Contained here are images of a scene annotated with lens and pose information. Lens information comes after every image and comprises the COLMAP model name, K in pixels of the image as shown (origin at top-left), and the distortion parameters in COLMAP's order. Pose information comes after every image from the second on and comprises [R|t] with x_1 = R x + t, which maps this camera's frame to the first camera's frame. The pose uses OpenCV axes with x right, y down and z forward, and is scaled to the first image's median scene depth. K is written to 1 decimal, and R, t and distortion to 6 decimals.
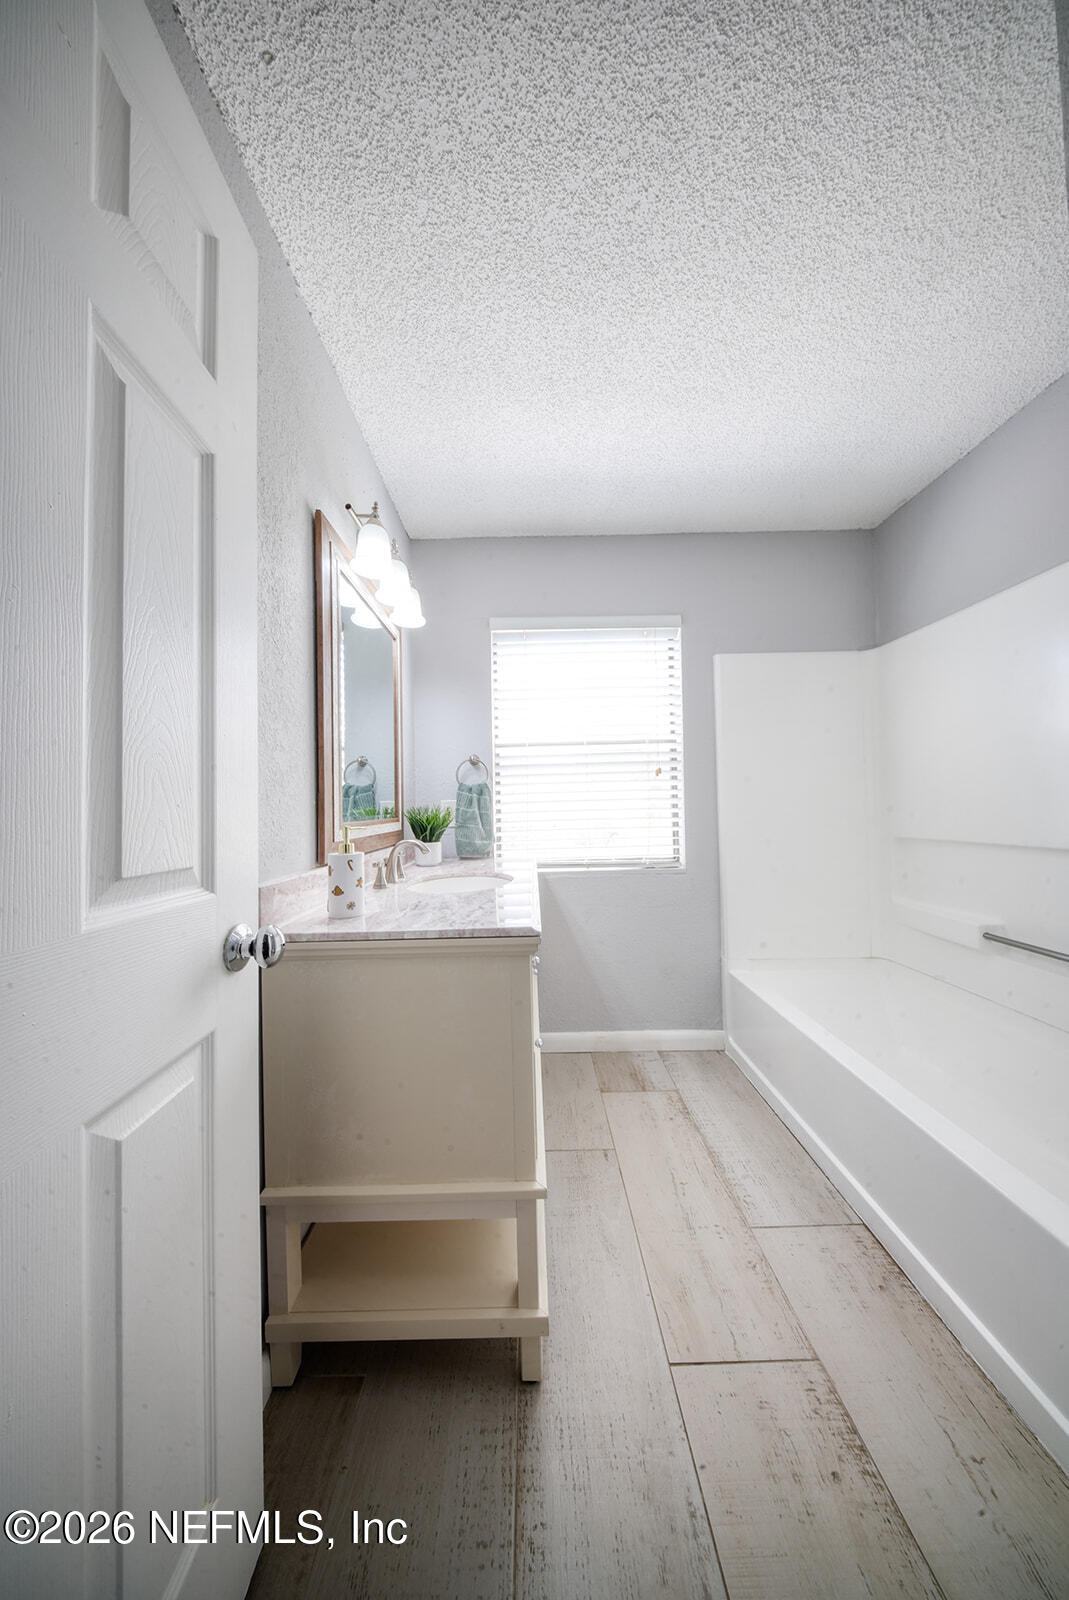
lens RADIAL K [[464.5, 0, 534.5], [0, 464.5, 800.0], [0, 0, 1]] dist [-0.000911, 0.000742]
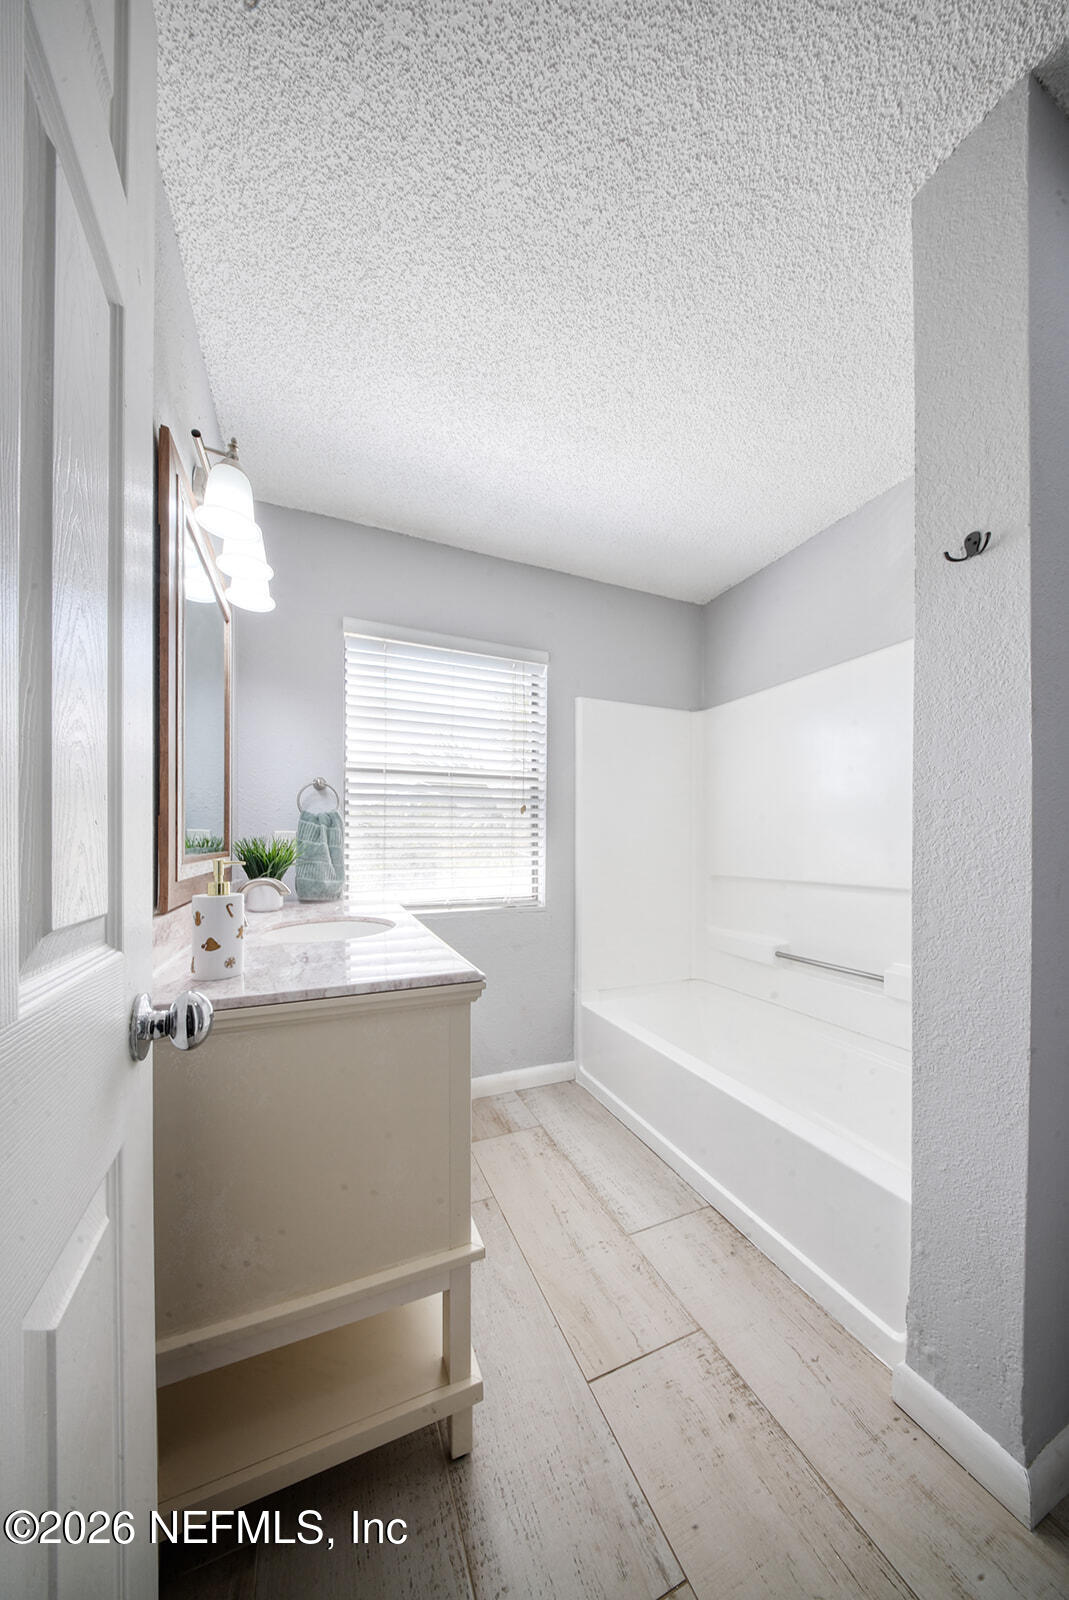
lens RADIAL K [[492.7, 0, 533.0], [0, 492.7, 848.9], [0, 0, 1]] dist [0.001782, -0.000224]
pose [[0.928002, 0.019148, 0.372083, -0.202667], [-0.027678, 0.999462, 0.017596, 0.008490], [-0.371546, -0.026628, 0.928033, 0.044896]]
